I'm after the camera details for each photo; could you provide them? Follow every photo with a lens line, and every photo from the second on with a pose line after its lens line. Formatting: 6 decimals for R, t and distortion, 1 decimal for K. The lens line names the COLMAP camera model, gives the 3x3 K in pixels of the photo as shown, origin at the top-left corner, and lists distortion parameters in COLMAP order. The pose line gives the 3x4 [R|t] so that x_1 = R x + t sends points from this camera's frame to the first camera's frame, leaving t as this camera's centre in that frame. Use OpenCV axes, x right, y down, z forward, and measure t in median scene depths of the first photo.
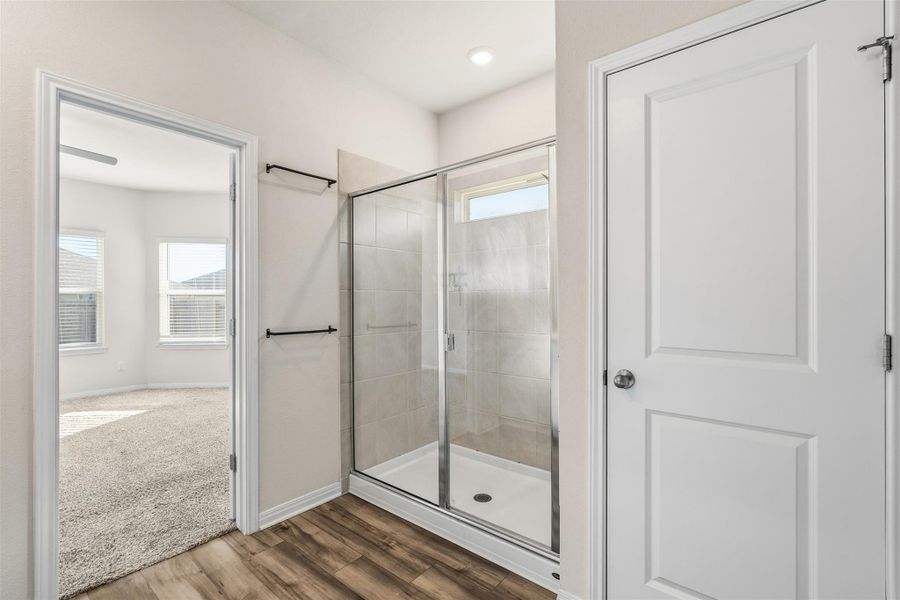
lens RADIAL K [[409.7, 0, 450.2], [0, 409.7, 303.4], [0, 0, 1]] dist [-0.001854, -0.000117]
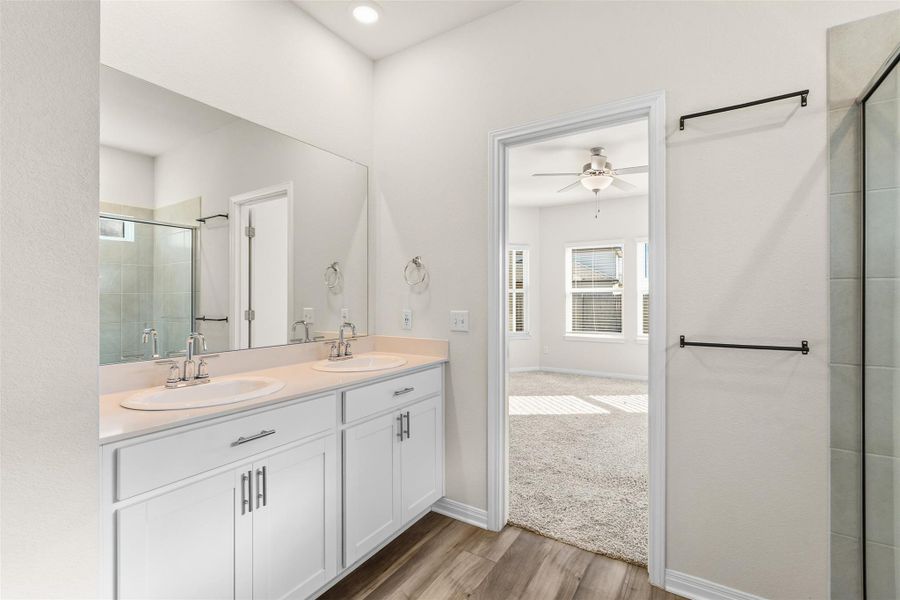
lens RADIAL K [[409.3, 0, 448.5], [0, 409.3, 301.0], [0, 0, 1]] dist [0.001099, 0.000257]
pose [[0.125065, 0.010413, -0.992094, 0.262928], [-0.005425, 0.999937, 0.009812, -0.007316], [0.992134, 0.004155, 0.125114, 0.490880]]
